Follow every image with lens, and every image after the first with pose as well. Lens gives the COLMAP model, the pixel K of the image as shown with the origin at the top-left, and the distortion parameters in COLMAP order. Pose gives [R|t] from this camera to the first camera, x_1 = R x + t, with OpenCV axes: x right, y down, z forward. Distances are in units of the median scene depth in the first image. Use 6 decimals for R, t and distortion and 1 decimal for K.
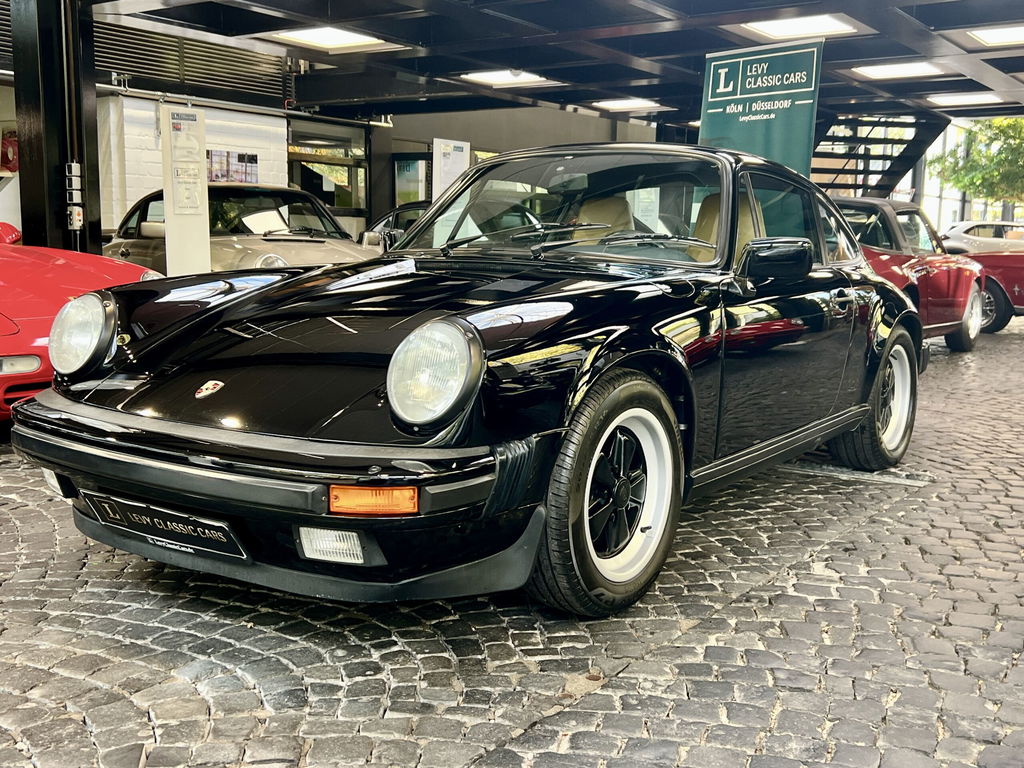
lens RADIAL K [[1101.4, 0, 512.0], [0, 1101.4, 384.0], [0, 0, 1]] dist [0.016570, -0.016418]
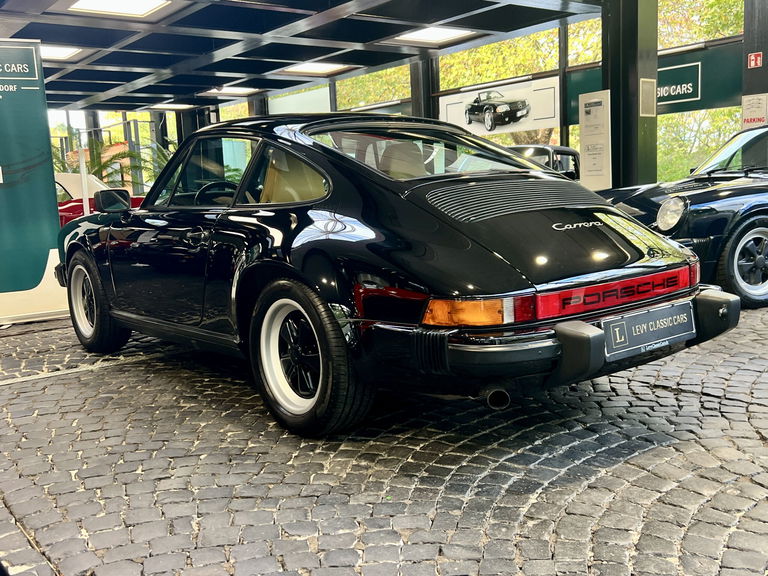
lens RADIAL K [[778.6, 0, 384.0], [0, 778.6, 288.0], [0, 0, 1]] dist [-0.000256, 0.001345]
pose [[0.310607, -0.152581, 0.938212, -1.164044], [0.172259, 0.979725, 0.102304, -0.119079], [-0.934800, 0.129839, 0.330593, 0.824237]]
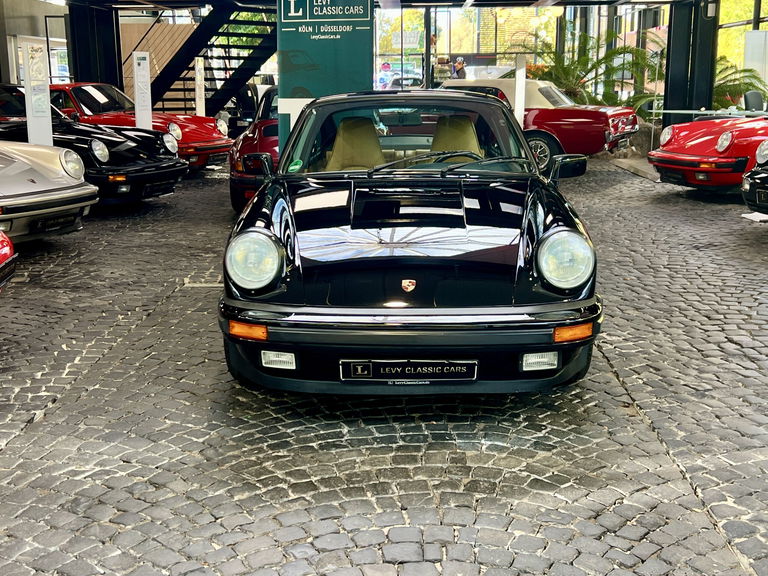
lens RADIAL K [[955.3, 0, 384.0], [0, 955.3, 288.0], [0, 0, 1]] dist [0.041401, 0.010182]
pose [[0.835446, -0.135693, 0.532558, -0.977339], [0.090504, 0.989779, 0.110213, -0.138166], [-0.542070, -0.043878, 0.839187, -0.145942]]
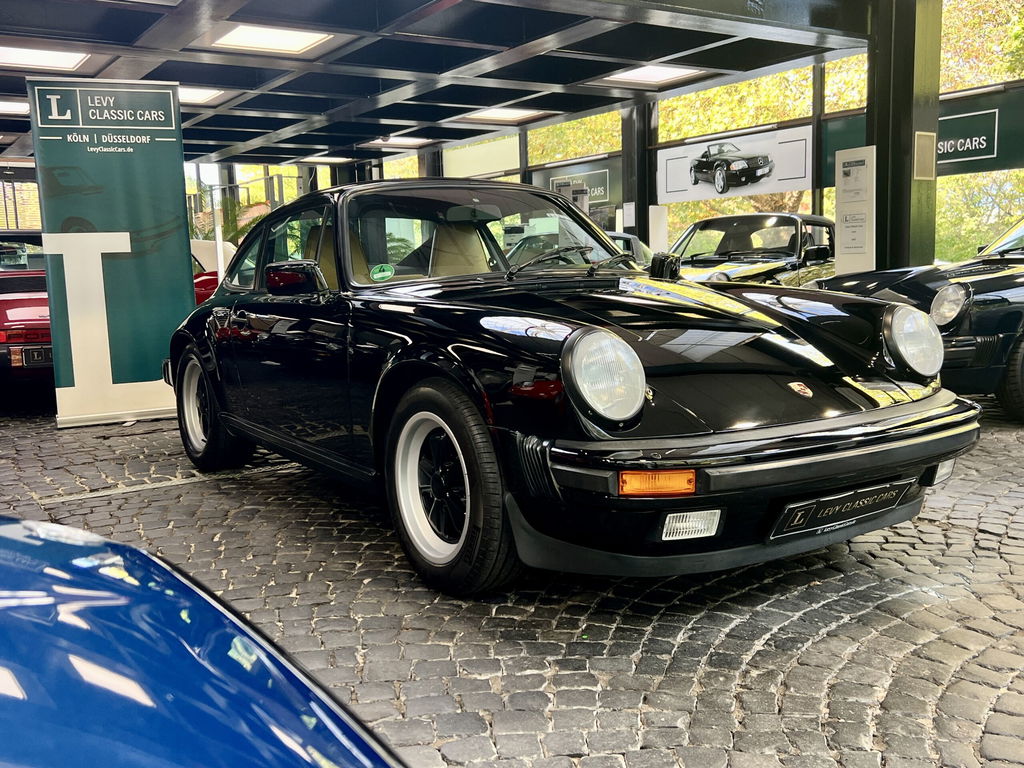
lens RADIAL K [[983.3, 0, 512.0], [0, 983.3, 384.0], [0, 0, 1]] dist [0.013253, -0.005570]
pose [[0.379019, -0.139123, 0.914871, -1.220652], [0.153944, 0.984338, 0.085910, -0.124135], [-0.912494, 0.108277, 0.394500, 0.809133]]
